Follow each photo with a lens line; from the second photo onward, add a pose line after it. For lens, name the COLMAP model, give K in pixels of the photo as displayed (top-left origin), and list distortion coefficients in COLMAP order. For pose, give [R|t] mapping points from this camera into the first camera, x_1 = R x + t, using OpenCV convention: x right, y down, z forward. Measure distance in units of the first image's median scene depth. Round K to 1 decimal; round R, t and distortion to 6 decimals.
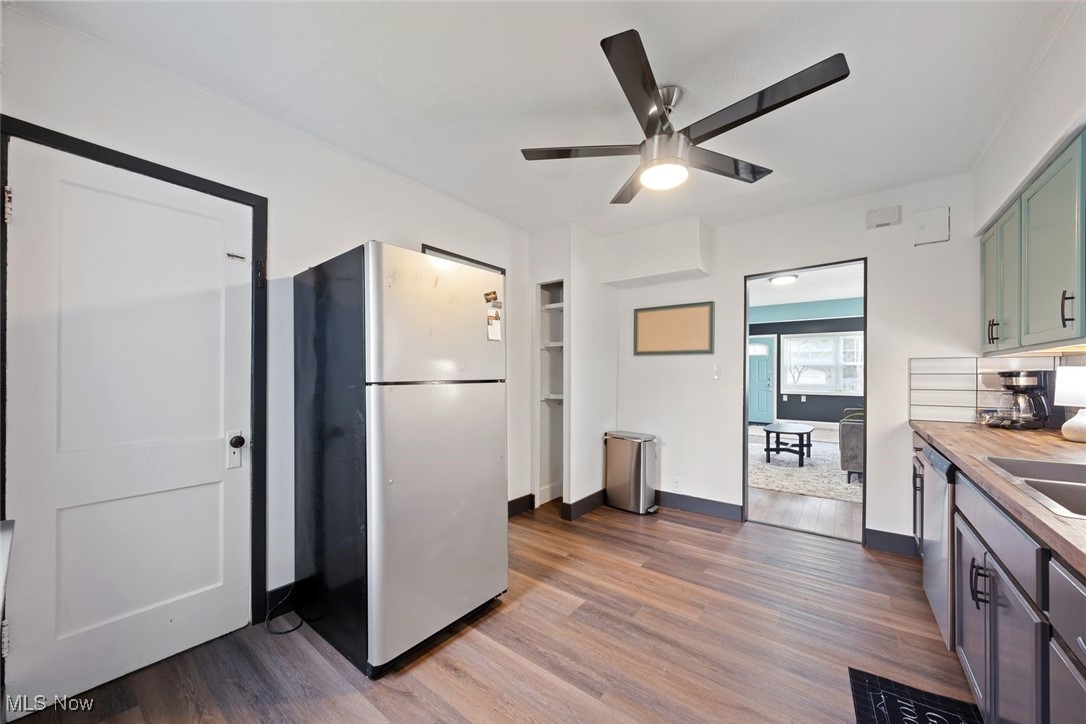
lens RADIAL K [[392.1, 0, 540.7], [0, 392.1, 373.0], [0, 0, 1]] dist [0.000731, 0.000178]
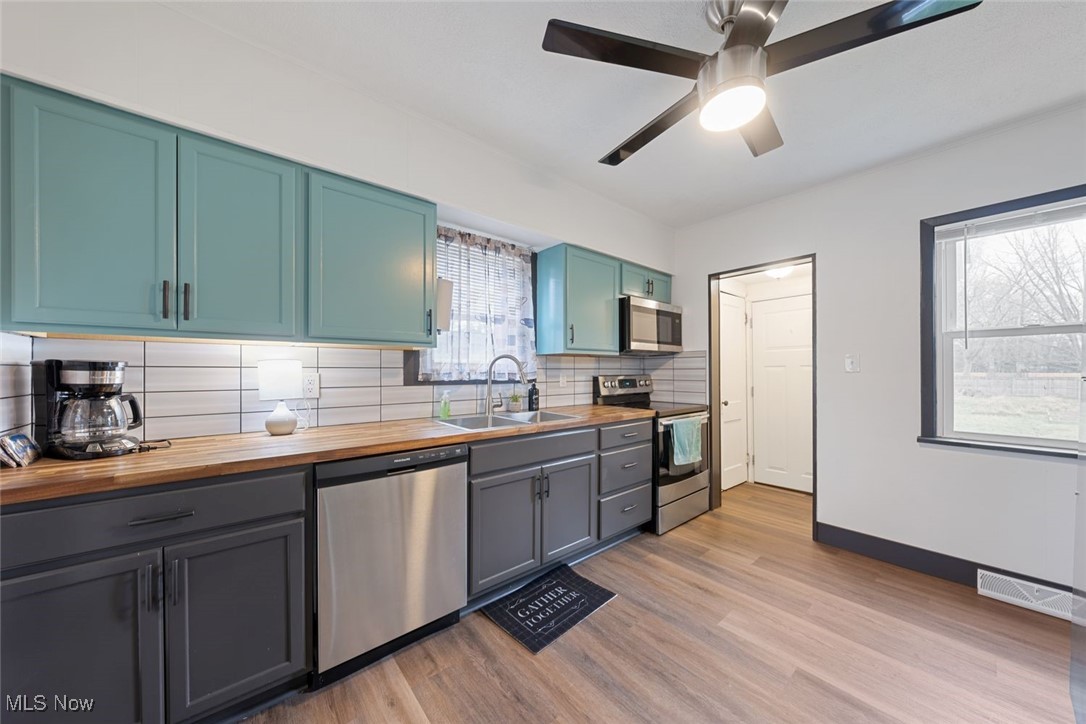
lens RADIAL K [[371.4, 0, 541.4], [0, 371.4, 368.0], [0, 0, 1]] dist [-0.001449, -0.000120]
pose [[-0.975223, -0.000219, 0.221224, 0.271662], [-0.002320, 0.999955, -0.009237, 0.007029], [-0.221211, -0.009521, -0.975179, 0.952921]]
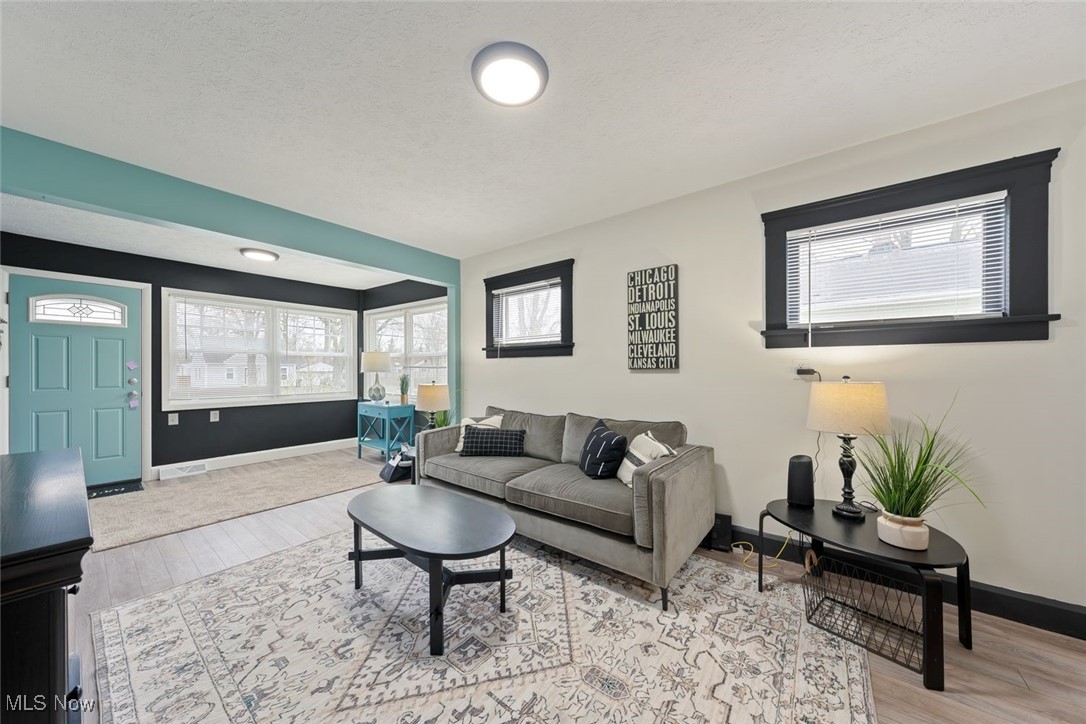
lens RADIAL K [[371.4, 0, 541.4], [0, 371.4, 368.0], [0, 0, 1]] dist [-0.001449, -0.000120]
pose [[0.015956, -0.001704, 0.999871, 0.533230], [0.003146, 0.999994, 0.001654, 0.002849], [-0.999868, 0.003119, 0.015961, 1.662841]]
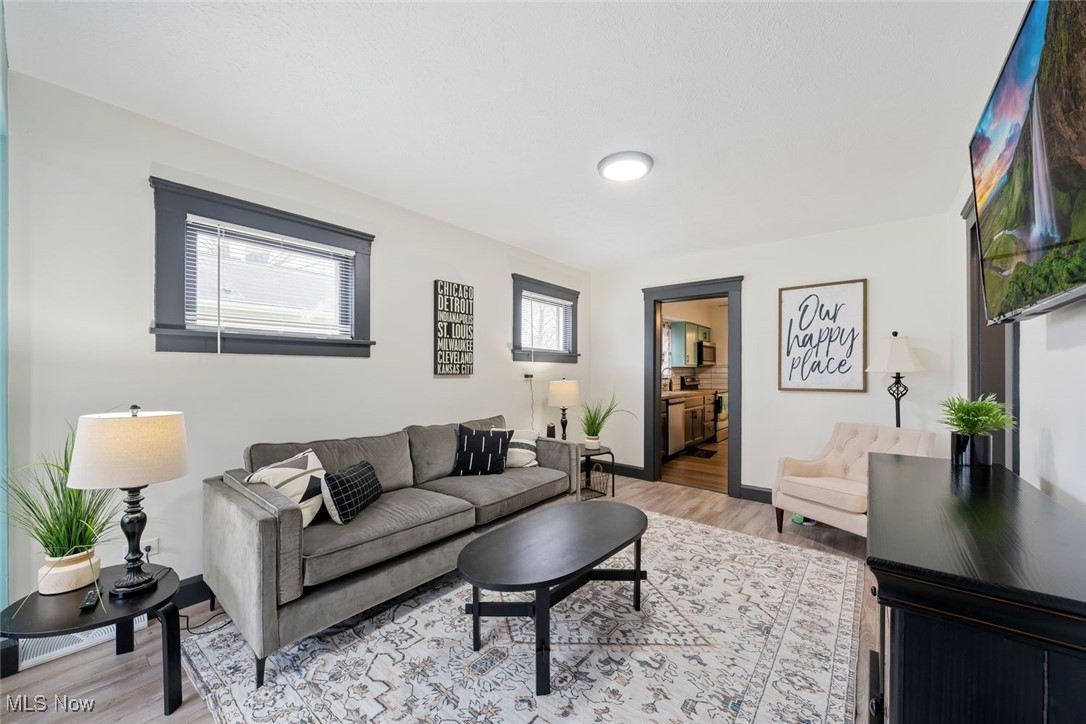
lens RADIAL K [[409.8, 0, 544.0], [0, 409.8, 369.5], [0, 0, 1]] dist [-0.000202, -0.000041]
pose [[-0.999736, -0.004268, 0.022563, 1.233487], [-0.004454, 0.999957, -0.008175, 0.002550], [-0.022527, -0.008274, -0.999712, 2.575129]]
